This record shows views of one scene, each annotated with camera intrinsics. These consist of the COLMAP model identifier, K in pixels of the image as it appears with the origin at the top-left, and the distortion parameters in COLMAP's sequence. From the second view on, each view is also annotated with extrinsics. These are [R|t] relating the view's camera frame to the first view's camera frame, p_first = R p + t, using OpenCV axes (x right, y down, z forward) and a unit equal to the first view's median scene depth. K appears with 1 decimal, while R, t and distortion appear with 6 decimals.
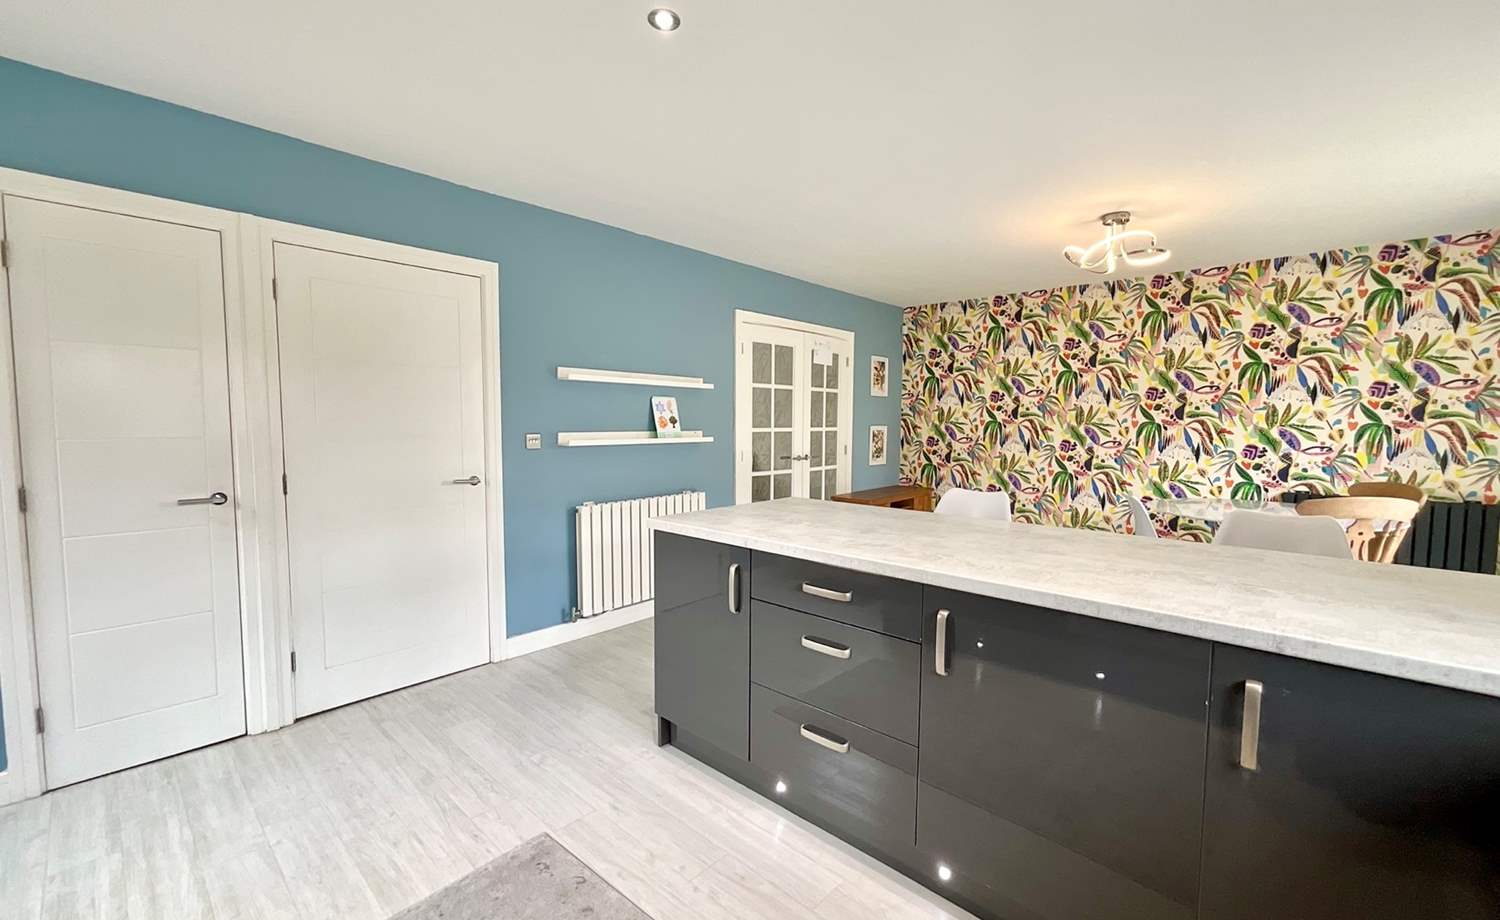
lens RADIAL K [[596.0, 0, 727.3], [0, 596.0, 459.6], [0, 0, 1]] dist [0.000284, -0.000008]
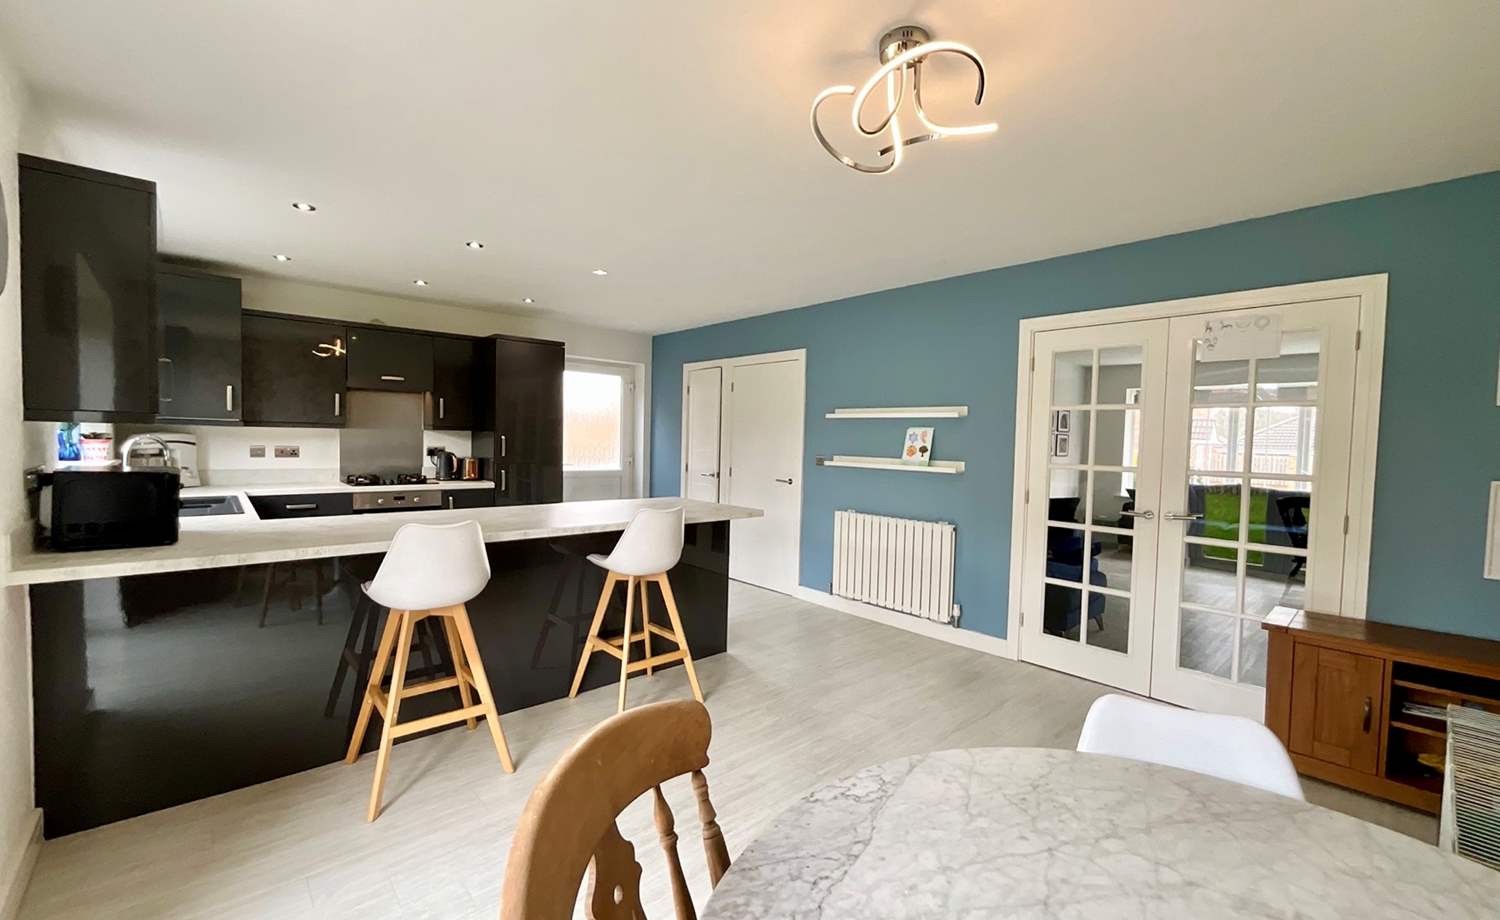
lens RADIAL K [[596.0, 0, 727.3], [0, 596.0, 459.6], [0, 0, 1]] dist [0.000284, -0.000008]
pose [[-0.075088, 0.036759, -0.996499, 0.979532], [-0.083575, 0.995572, 0.043022, -0.065083], [0.993668, 0.086513, -0.071683, 0.740290]]
